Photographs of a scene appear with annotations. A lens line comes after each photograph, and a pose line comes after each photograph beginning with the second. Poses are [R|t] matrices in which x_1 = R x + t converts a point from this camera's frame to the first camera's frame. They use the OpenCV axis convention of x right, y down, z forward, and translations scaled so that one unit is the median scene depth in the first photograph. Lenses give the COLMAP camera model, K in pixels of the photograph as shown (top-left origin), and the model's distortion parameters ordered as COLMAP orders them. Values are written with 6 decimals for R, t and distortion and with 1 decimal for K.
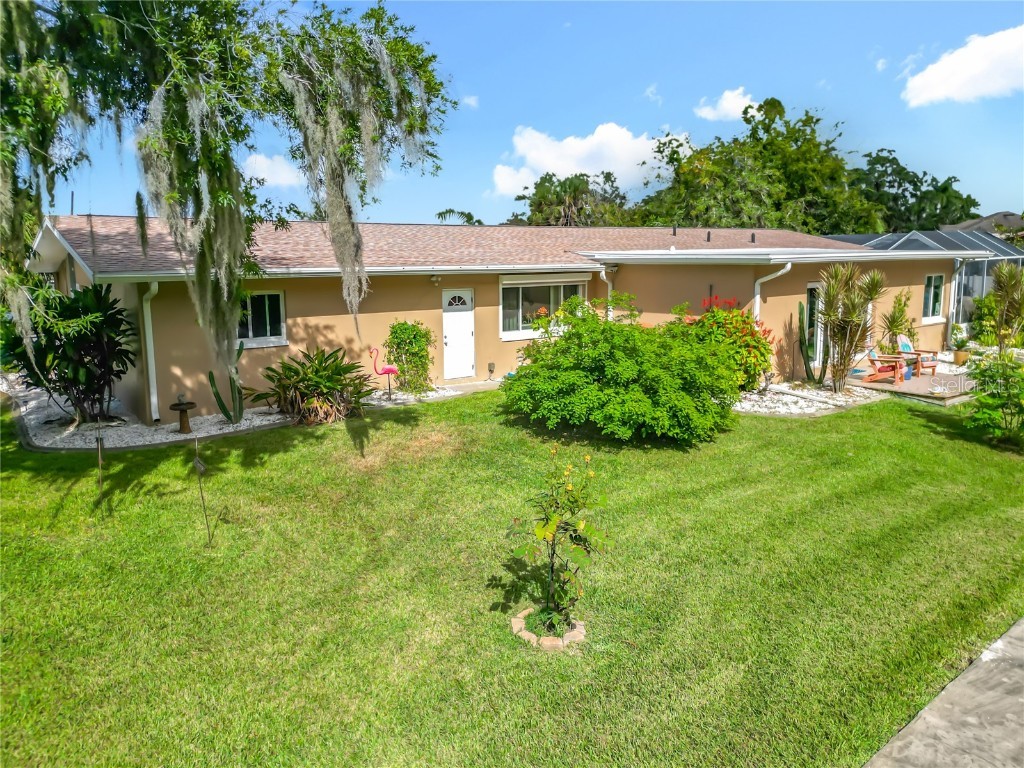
lens RADIAL K [[739.4, 0, 505.0], [0, 739.4, 387.4], [0, 0, 1]] dist [0.058175, -0.078193]
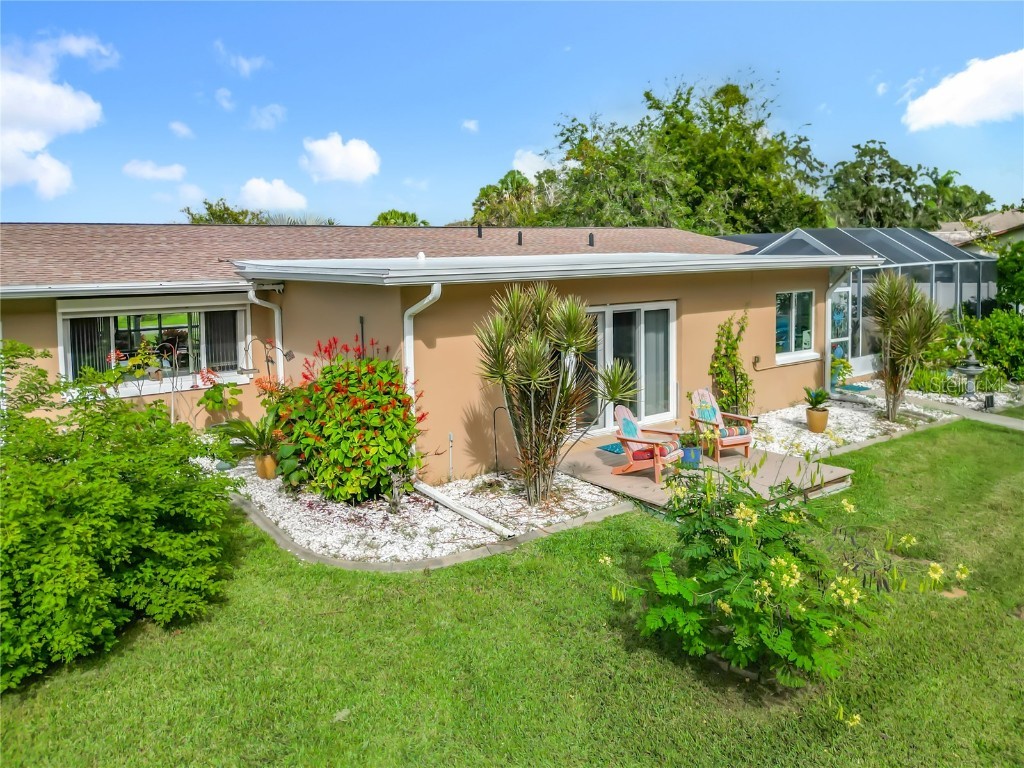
lens RADIAL K [[759.1, 0, 511.3], [0, 759.1, 364.1], [0, 0, 1]] dist [0.086297, -0.145902]
pose [[0.999912, -0.006214, -0.011735, 0.183391], [0.005770, 0.999279, -0.037535, -0.033651], [0.011960, 0.037464, 0.999226, 0.169310]]
